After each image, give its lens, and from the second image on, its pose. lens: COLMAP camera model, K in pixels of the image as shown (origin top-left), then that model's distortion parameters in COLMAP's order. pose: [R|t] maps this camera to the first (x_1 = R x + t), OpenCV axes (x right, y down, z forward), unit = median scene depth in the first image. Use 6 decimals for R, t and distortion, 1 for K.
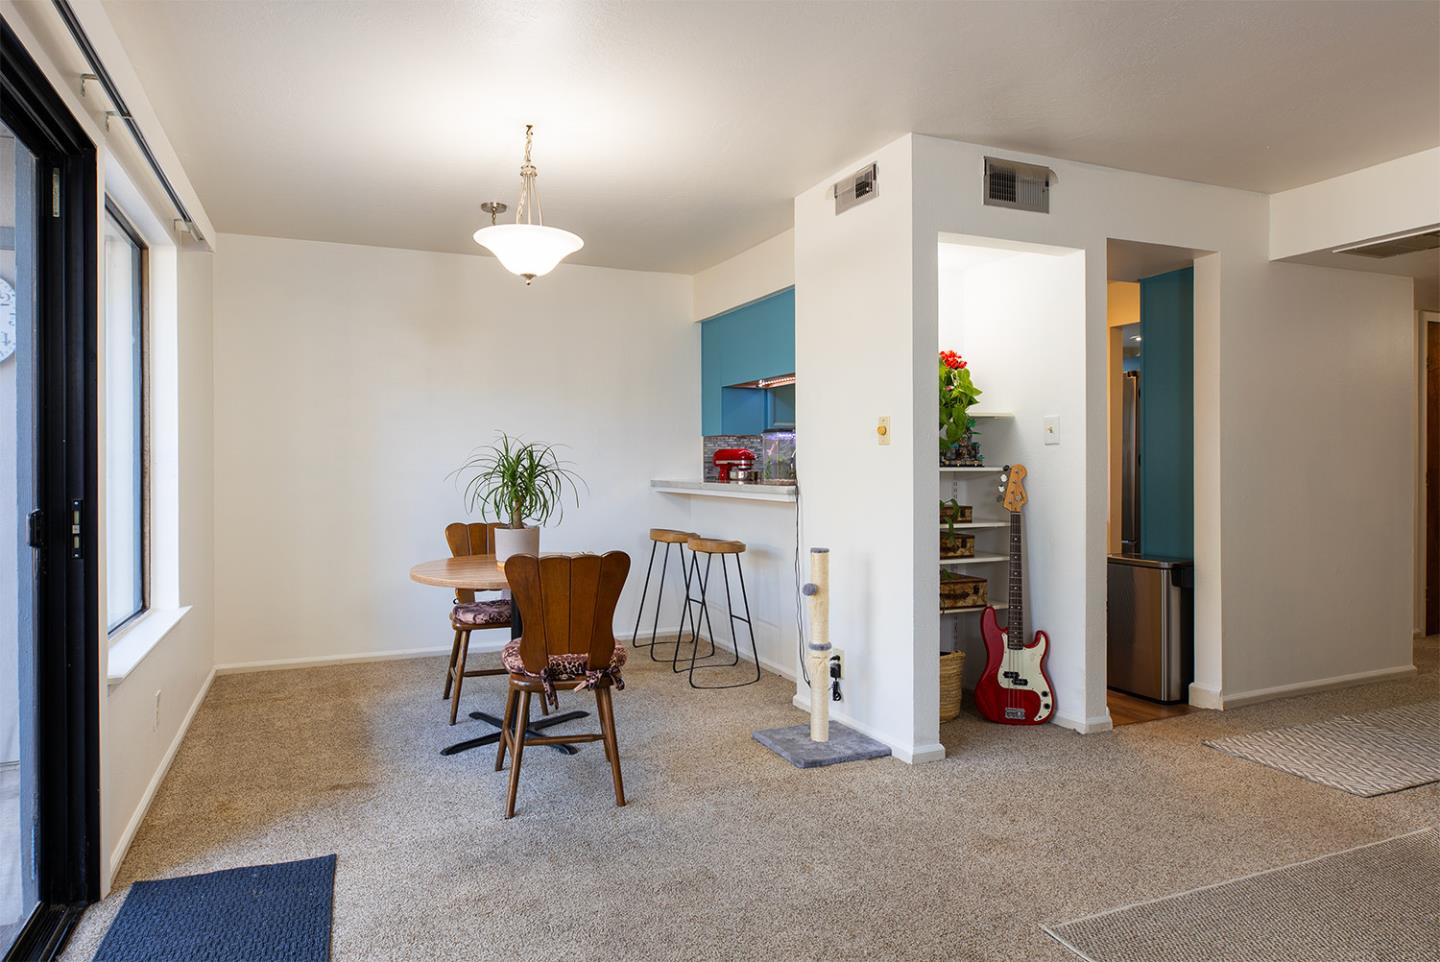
lens RADIAL K [[843.0, 0, 716.9], [0, 843.0, 472.3], [0, 0, 1]] dist [-0.005247, -0.000536]
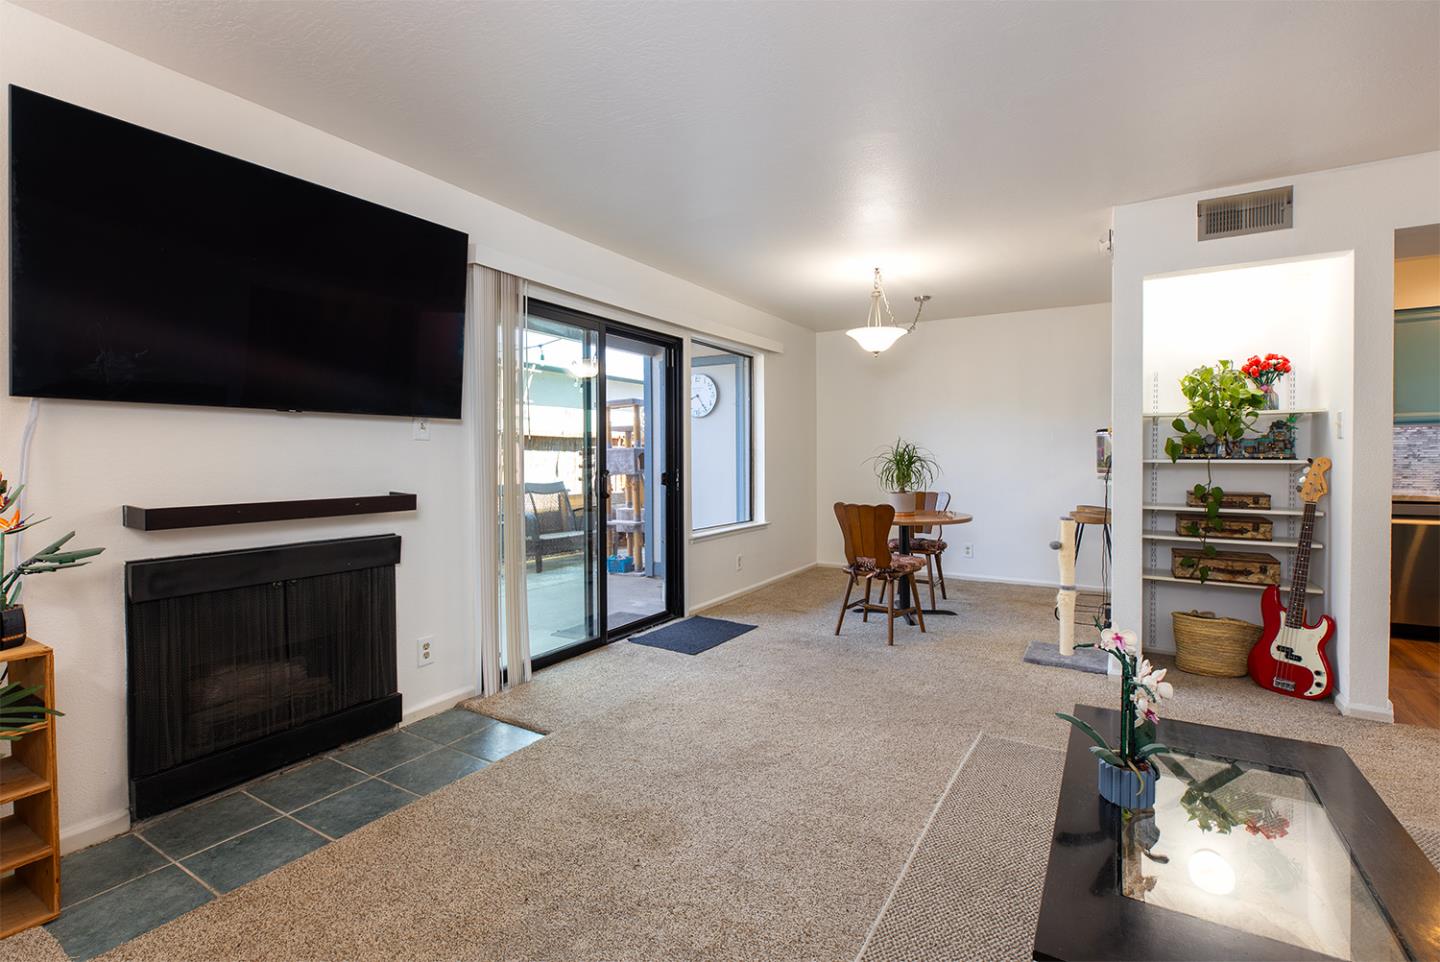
lens RADIAL K [[687.9, 0, 715.5], [0, 687.9, 480.6], [0, 0, 1]] dist [0.005064, 0.000325]
pose [[0.589122, 0.029982, -0.807488, 0.634235], [-0.009273, 0.999496, 0.030347, 0.000540], [0.807991, -0.010390, 0.589103, -0.126651]]
